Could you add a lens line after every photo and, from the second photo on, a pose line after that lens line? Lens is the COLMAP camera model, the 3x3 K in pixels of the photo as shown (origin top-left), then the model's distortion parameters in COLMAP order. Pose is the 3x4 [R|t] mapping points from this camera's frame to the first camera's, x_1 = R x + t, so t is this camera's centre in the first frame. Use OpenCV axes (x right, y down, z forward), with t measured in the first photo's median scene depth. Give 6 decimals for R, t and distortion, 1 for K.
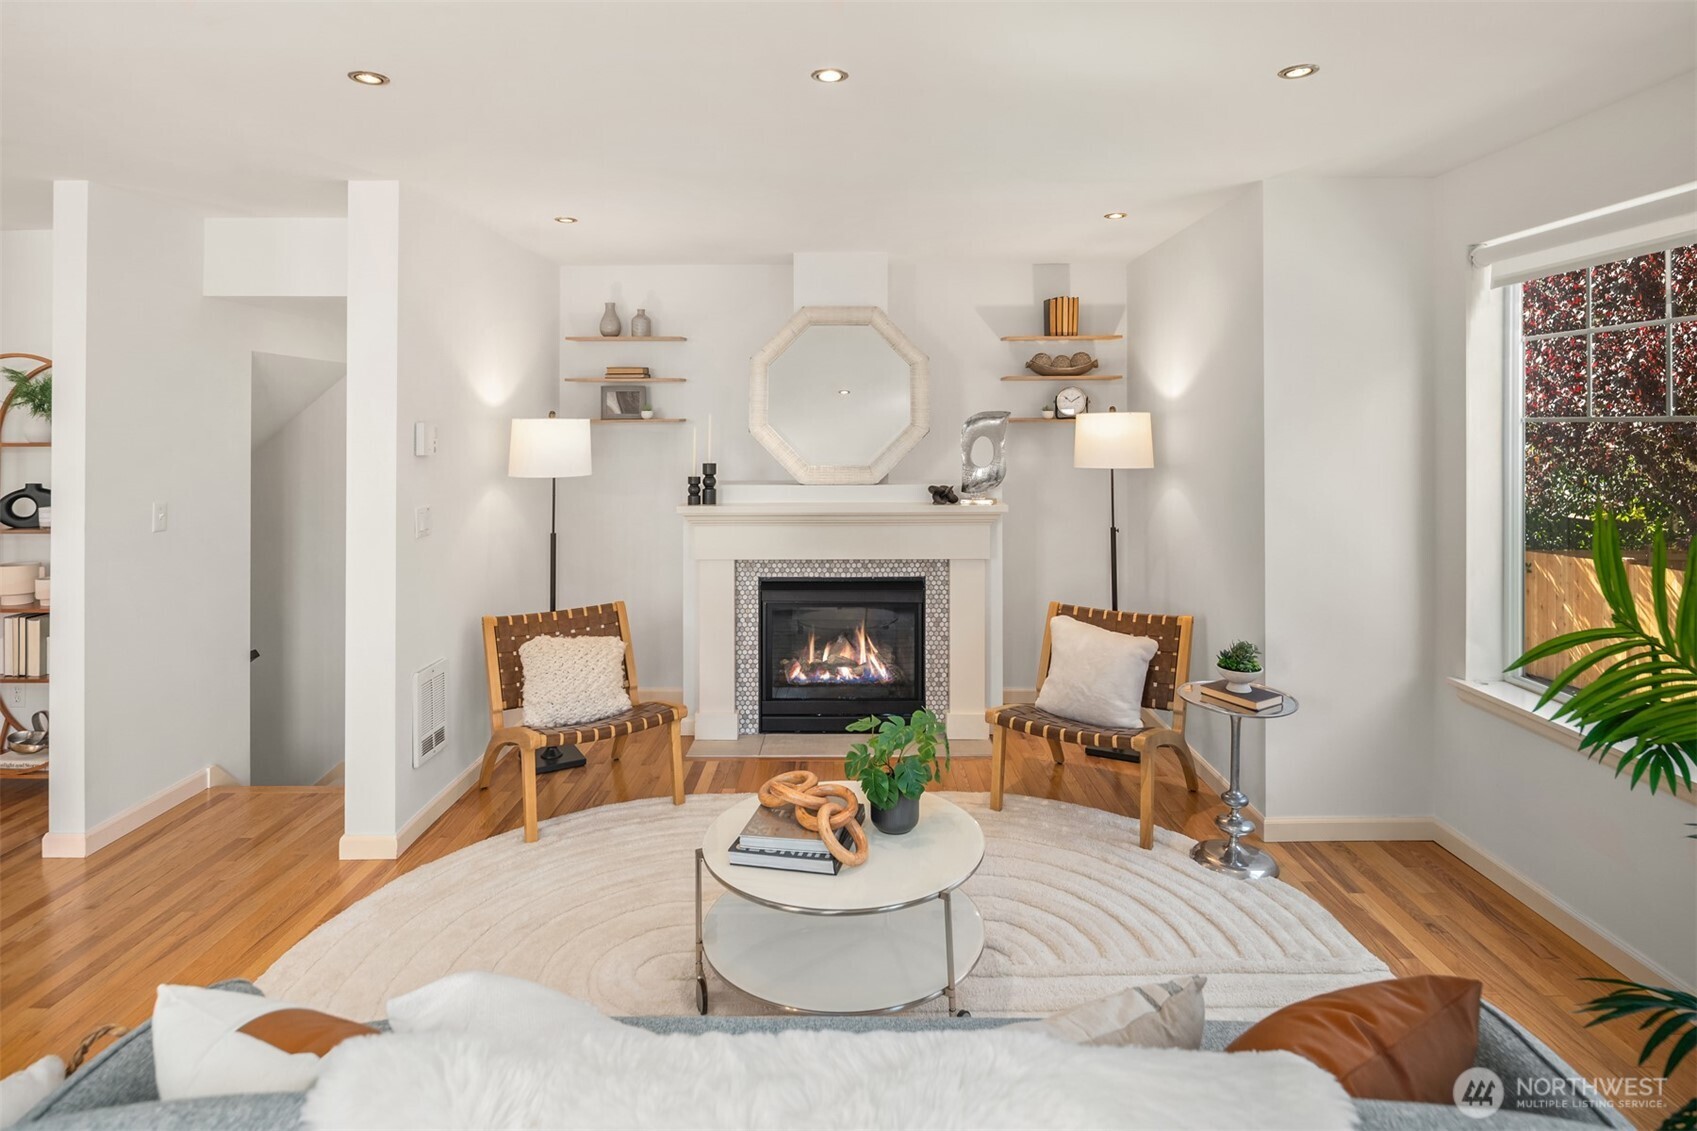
lens RADIAL K [[941.5, 0, 846.4], [0, 941.5, 431.1], [0, 0, 1]] dist [-0.000133, -0.001035]
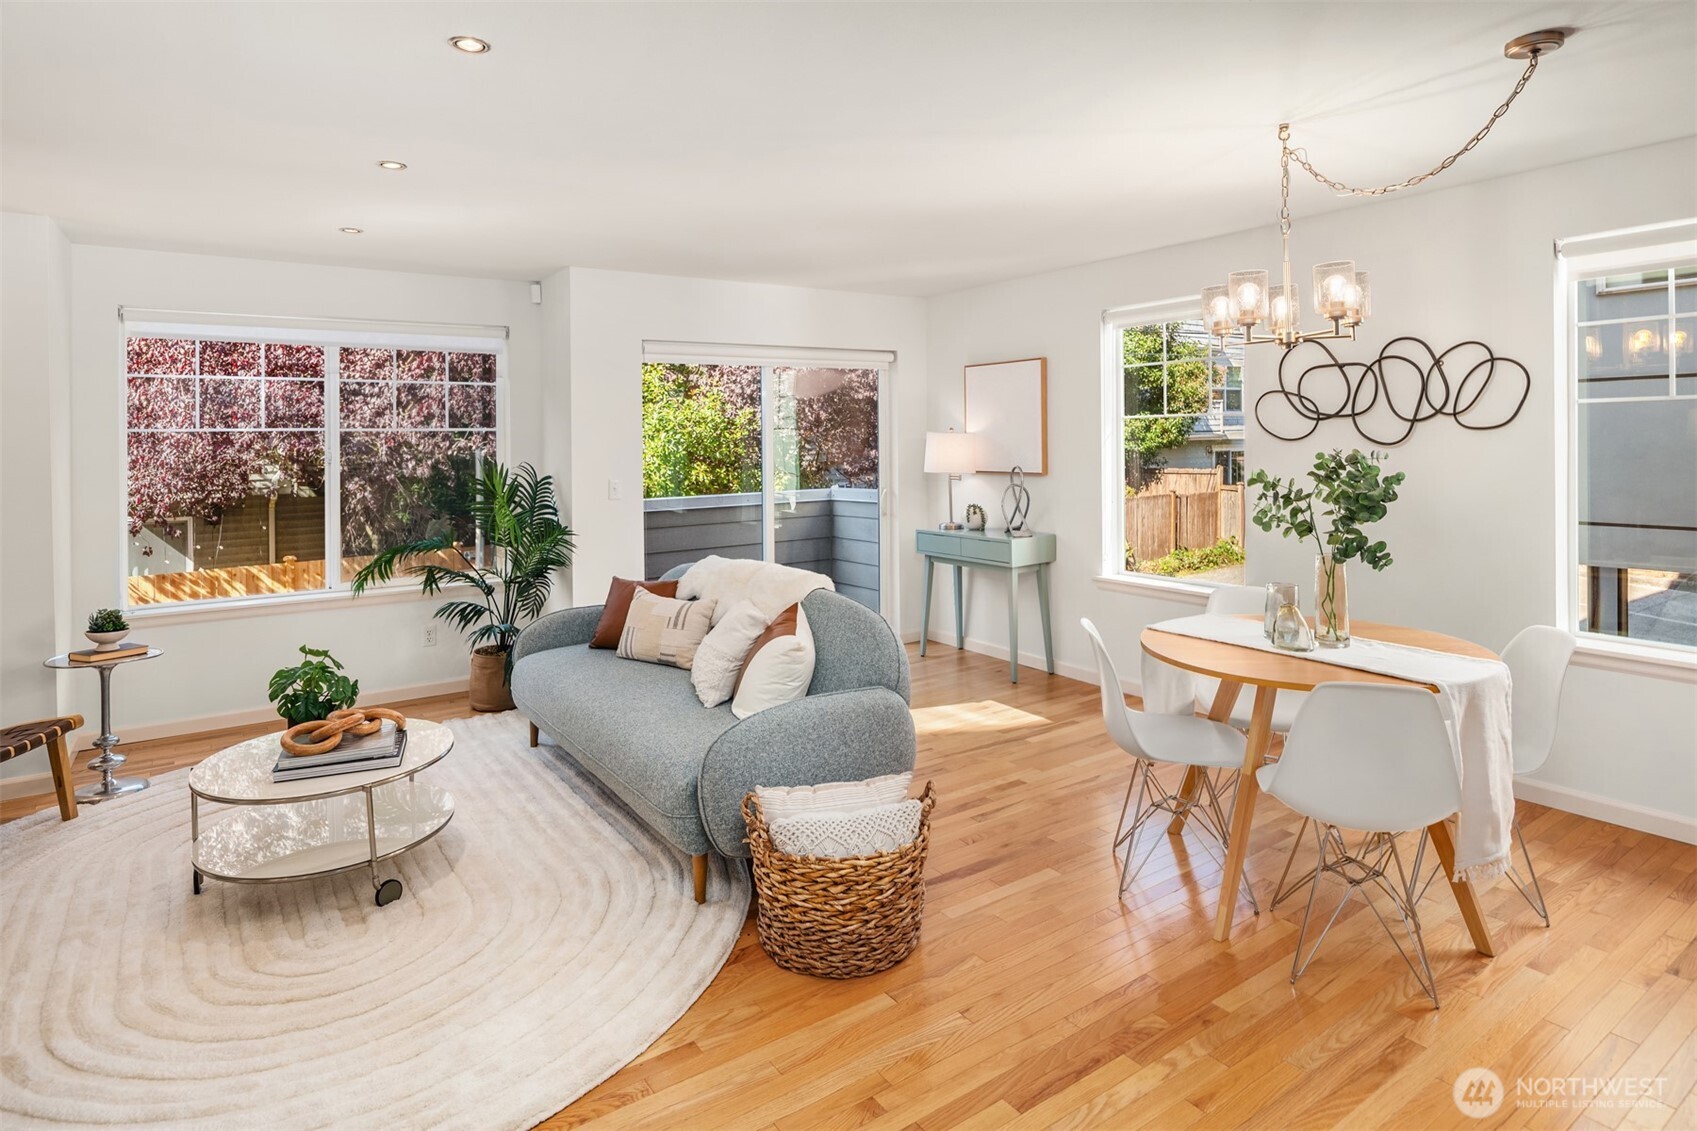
lens RADIAL K [[924.0, 0, 874.6], [0, 924.0, 439.7], [0, 0, 1]] dist [-0.000792, -0.003024]
pose [[-0.588091, 0.009199, 0.808742, -0.783656], [0.019563, 0.999805, 0.002853, 0.016034], [-0.808558, 0.017500, -0.588156, 0.628492]]
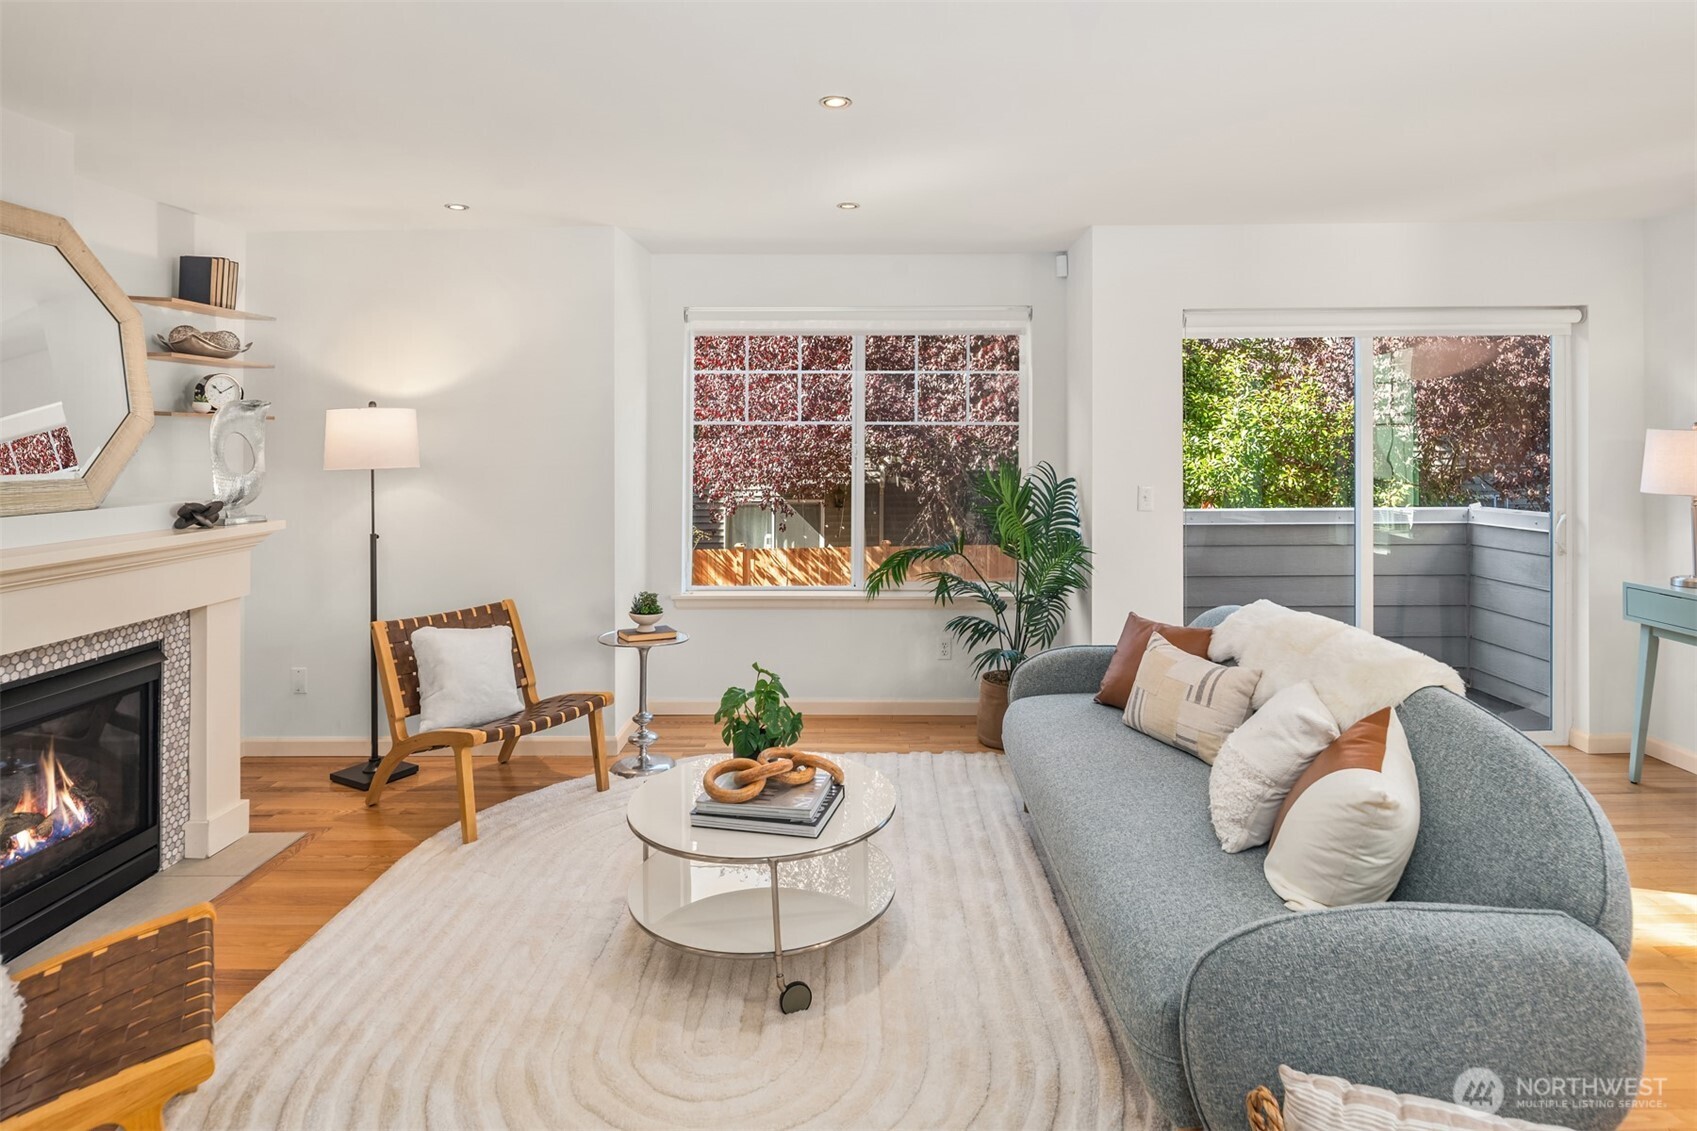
lens RADIAL K [[924.0, 0, 874.6], [0, 924.0, 439.7], [0, 0, 1]] dist [-0.000792, -0.003024]
pose [[-0.003178, 0.004459, 0.999985, -0.583445], [0.008548, 0.999954, -0.004432, 0.018346], [-0.999958, 0.008534, -0.003215, 0.488228]]
